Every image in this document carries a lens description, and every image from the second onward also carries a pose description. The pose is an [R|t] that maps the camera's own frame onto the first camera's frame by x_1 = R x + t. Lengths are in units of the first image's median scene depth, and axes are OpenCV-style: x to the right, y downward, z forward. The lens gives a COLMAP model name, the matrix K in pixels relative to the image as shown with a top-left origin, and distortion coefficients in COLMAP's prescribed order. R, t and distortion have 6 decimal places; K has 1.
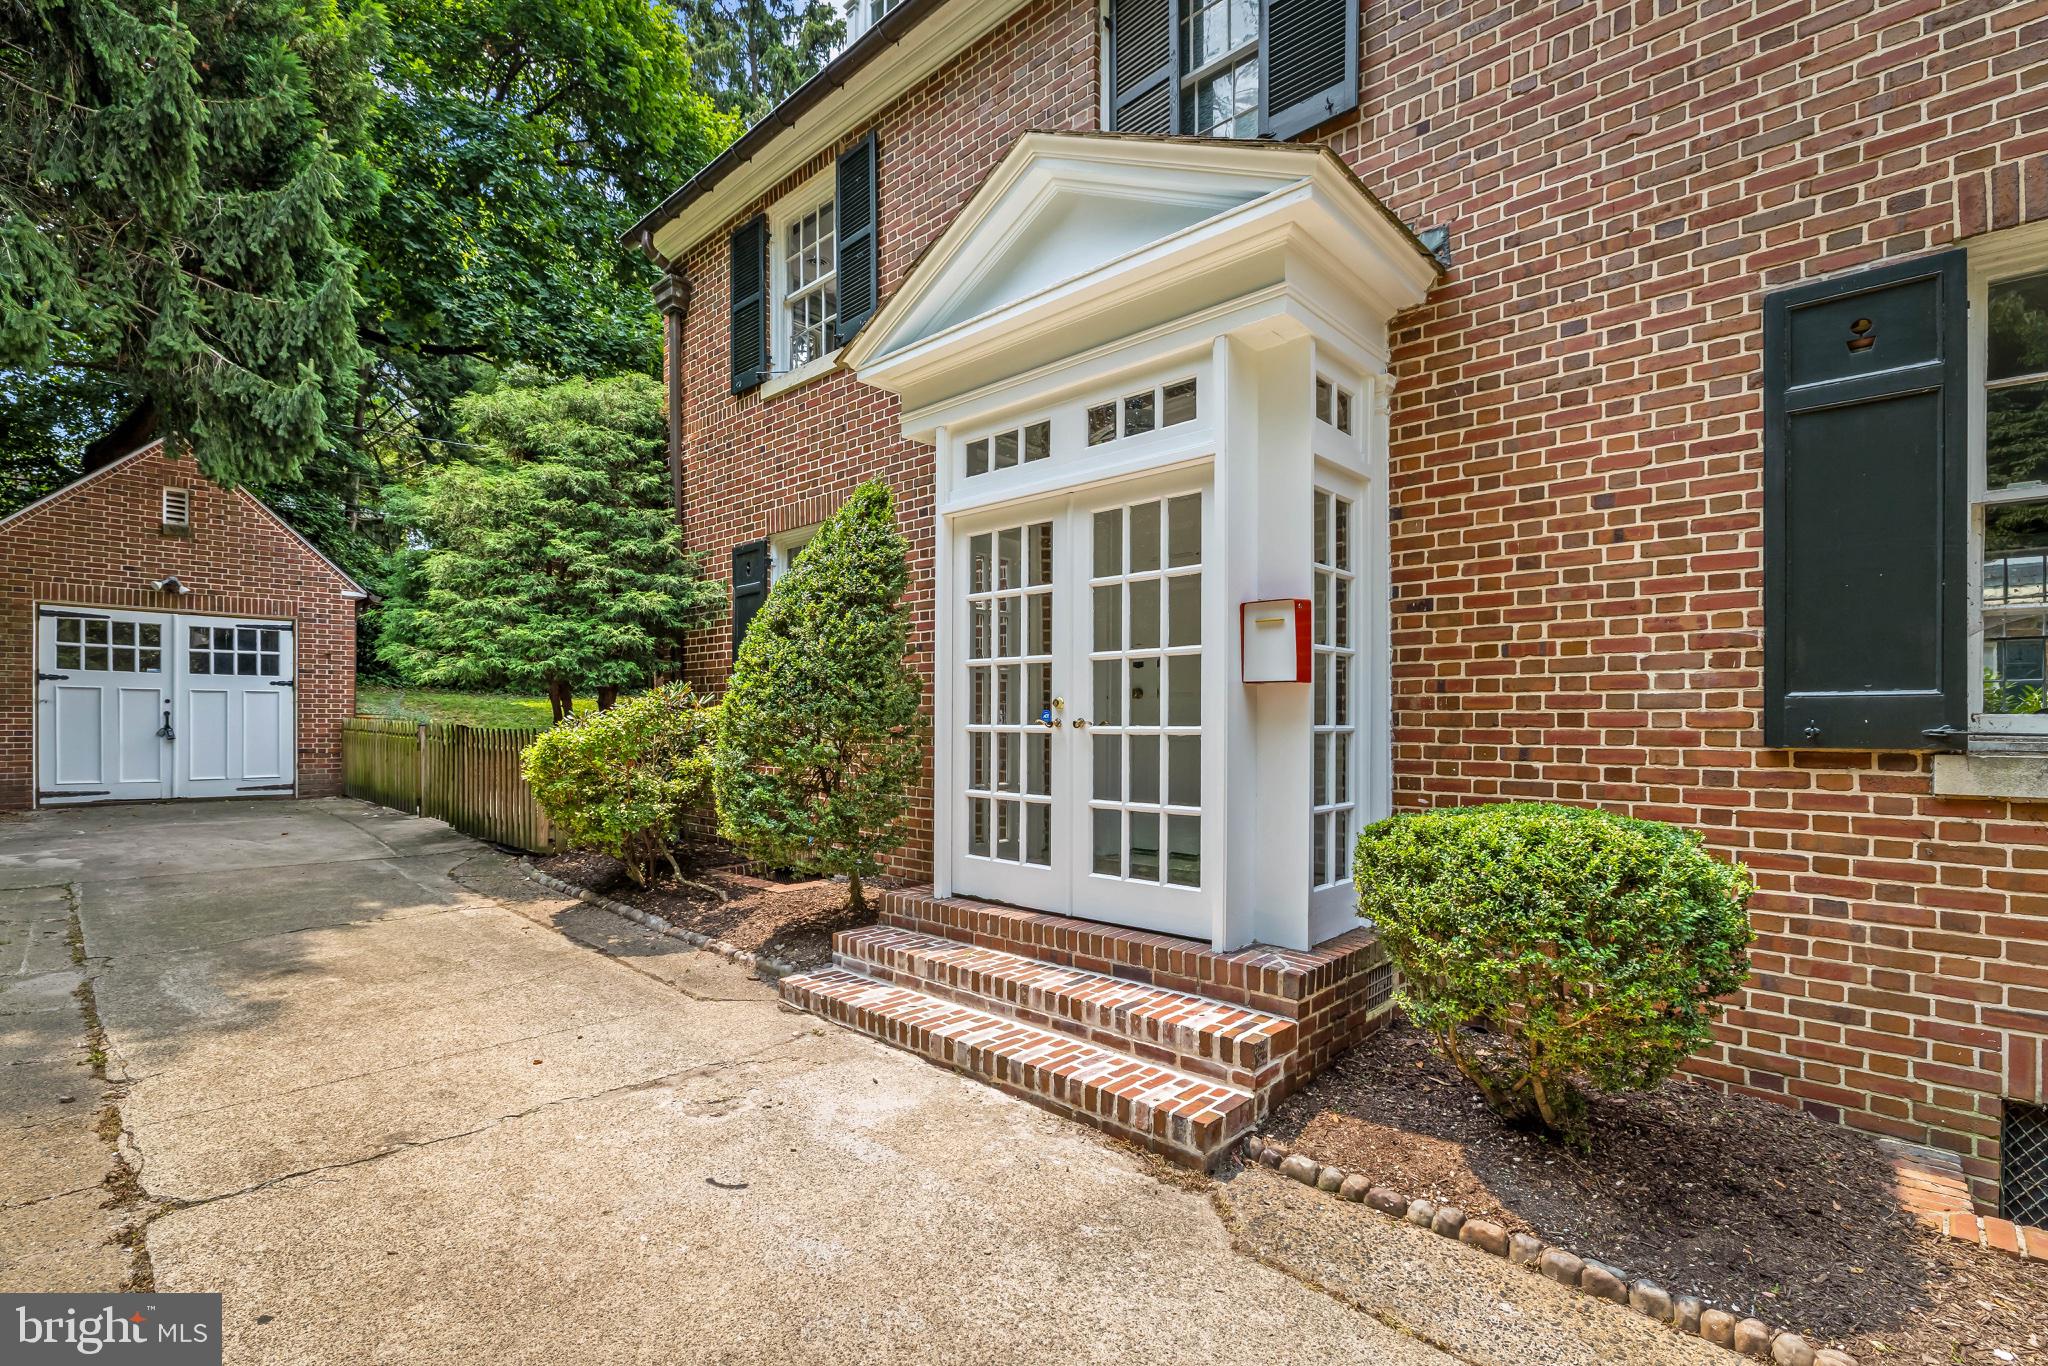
lens RADIAL K [[919.2, 0, 986.3], [0, 919.2, 724.5], [0, 0, 1]] dist [0.000928, 0.000004]
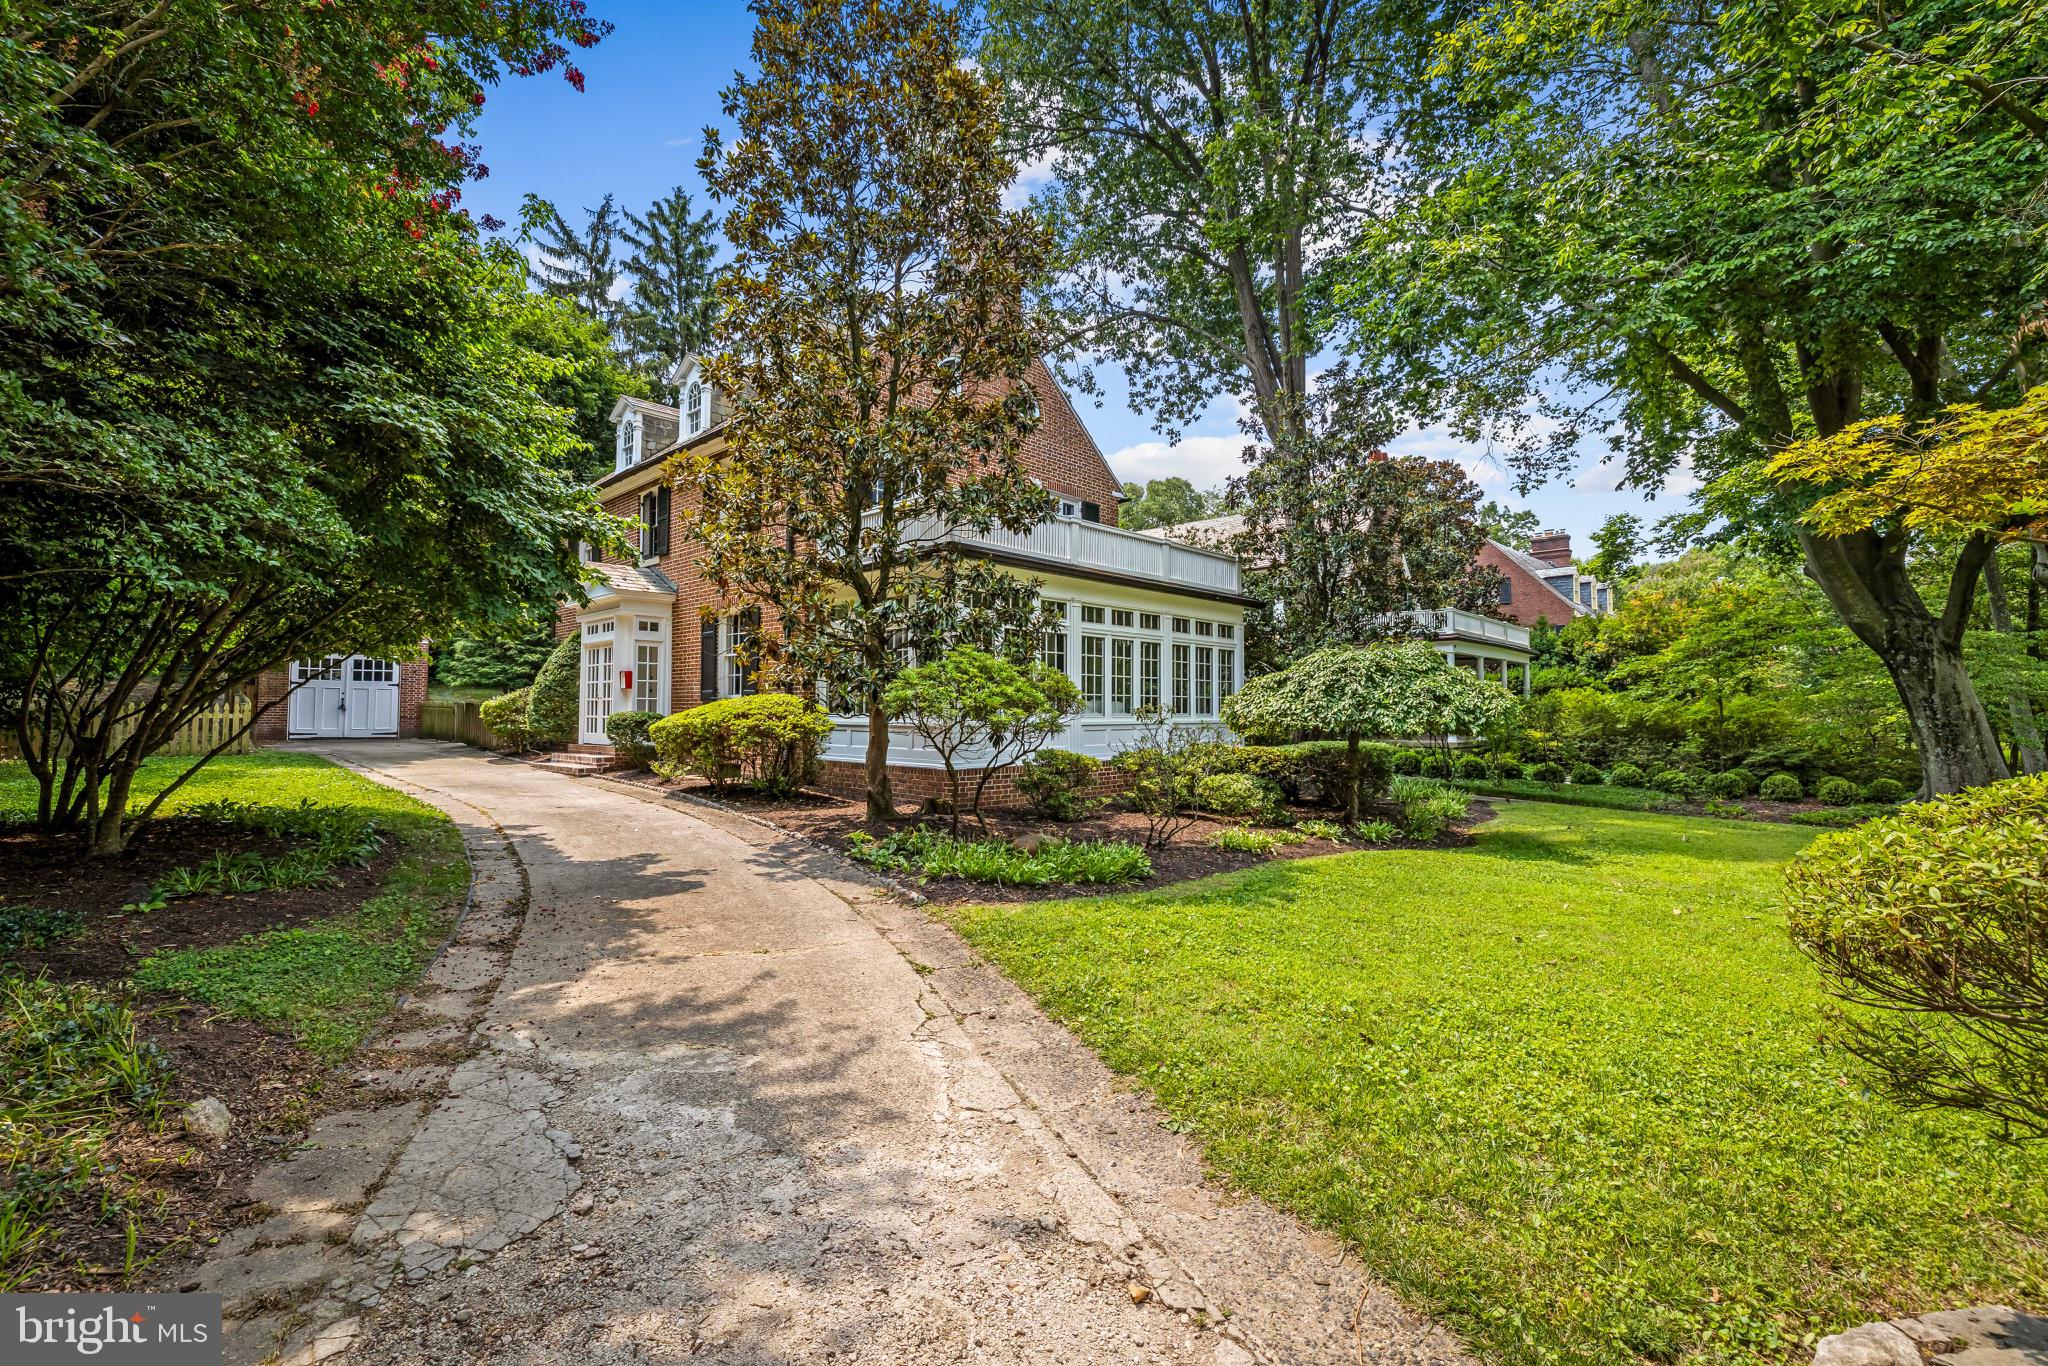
lens RADIAL K [[919.2, 0, 1027.2], [0, 919.2, 683.3], [0, 0, 1]] dist [0.000928, 0.000004]
pose [[0.999845, -0.000464, -0.017581, 1.195754], [-0.000213, 0.999258, -0.038503, 0.052431], [0.017586, 0.038501, 0.999104, -1.781575]]
